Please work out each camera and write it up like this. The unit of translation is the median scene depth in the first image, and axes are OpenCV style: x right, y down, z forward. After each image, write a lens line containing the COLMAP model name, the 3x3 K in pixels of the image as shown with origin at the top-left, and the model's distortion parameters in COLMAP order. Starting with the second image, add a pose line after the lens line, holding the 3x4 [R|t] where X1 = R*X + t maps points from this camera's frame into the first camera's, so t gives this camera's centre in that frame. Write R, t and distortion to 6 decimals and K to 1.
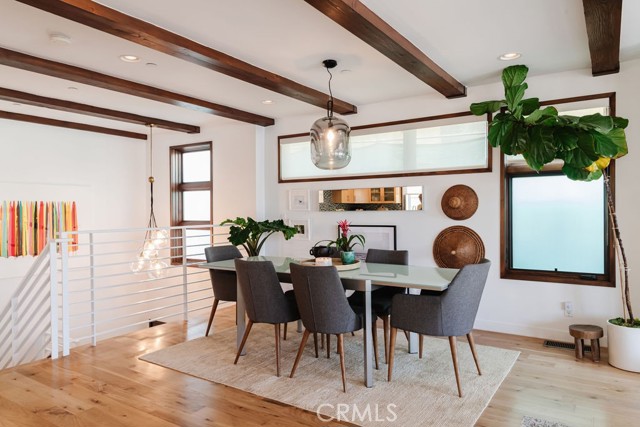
lens RADIAL K [[426.9, 0, 320.0], [0, 426.9, 213.5], [0, 0, 1]] dist [0.006494, 0.003439]
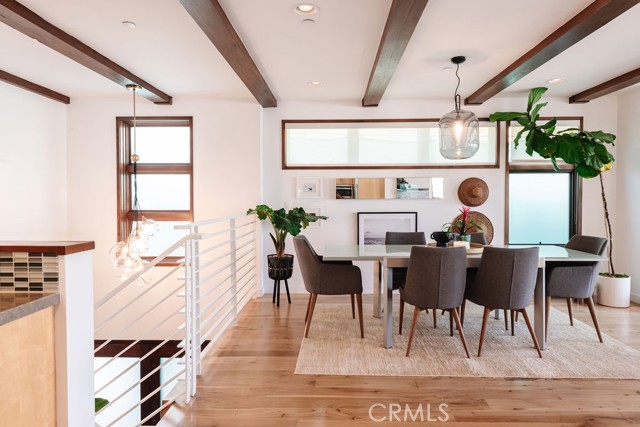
lens RADIAL K [[391.9, 0, 320.0], [0, 391.9, 213.5], [0, 0, 1]] dist [0.002504, -0.000162]
pose [[0.854394, -0.011987, 0.519487, -0.508709], [-0.000662, 0.999708, 0.024157, 0.006431], [-0.519625, -0.020984, 0.854137, 0.220368]]
